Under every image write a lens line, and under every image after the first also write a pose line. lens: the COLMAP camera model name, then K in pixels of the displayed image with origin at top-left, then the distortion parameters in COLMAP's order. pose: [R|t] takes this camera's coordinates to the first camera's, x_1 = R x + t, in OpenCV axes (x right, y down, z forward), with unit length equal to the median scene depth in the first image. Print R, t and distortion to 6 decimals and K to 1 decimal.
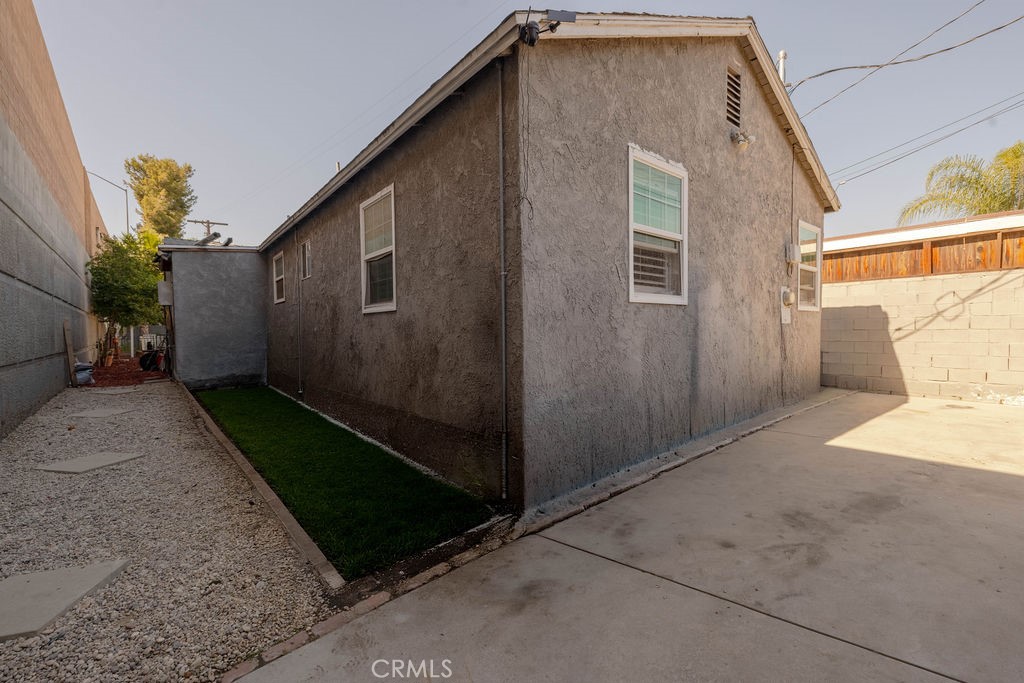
lens RADIAL K [[427.8, 0, 515.4], [0, 427.8, 337.4], [0, 0, 1]] dist [0.001809, 0.000251]
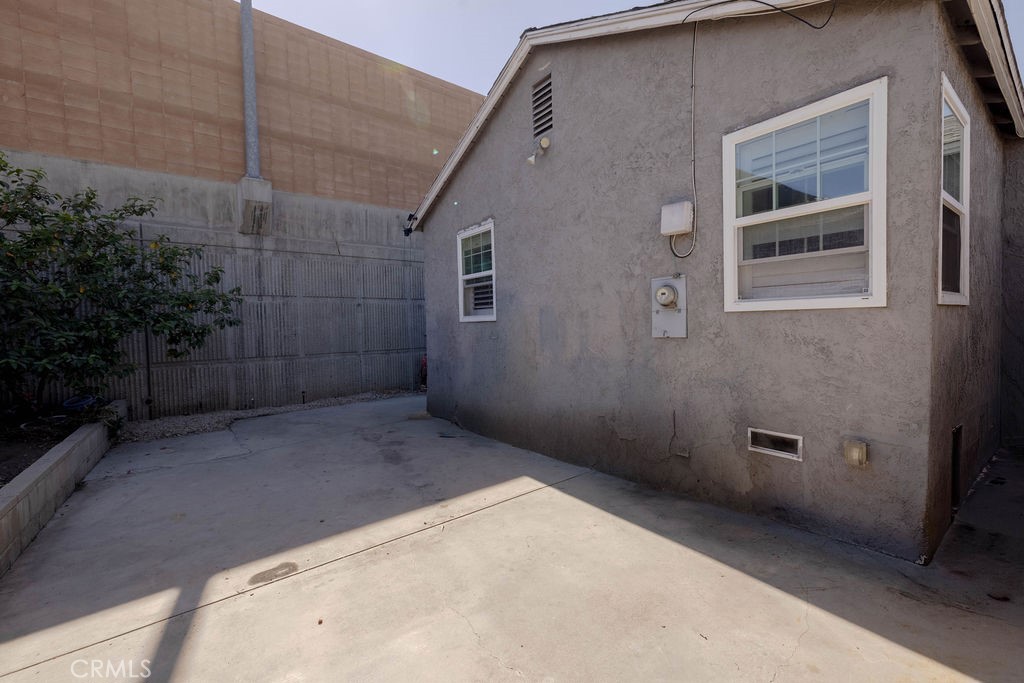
lens RADIAL K [[427.8, 0, 515.4], [0, 427.8, 337.4], [0, 0, 1]] dist [0.001809, 0.000251]
pose [[-0.053567, 0.034906, -0.997954, 2.071534], [0.006552, 0.999380, 0.034604, -0.081159], [0.998543, -0.004685, -0.053762, 1.351738]]
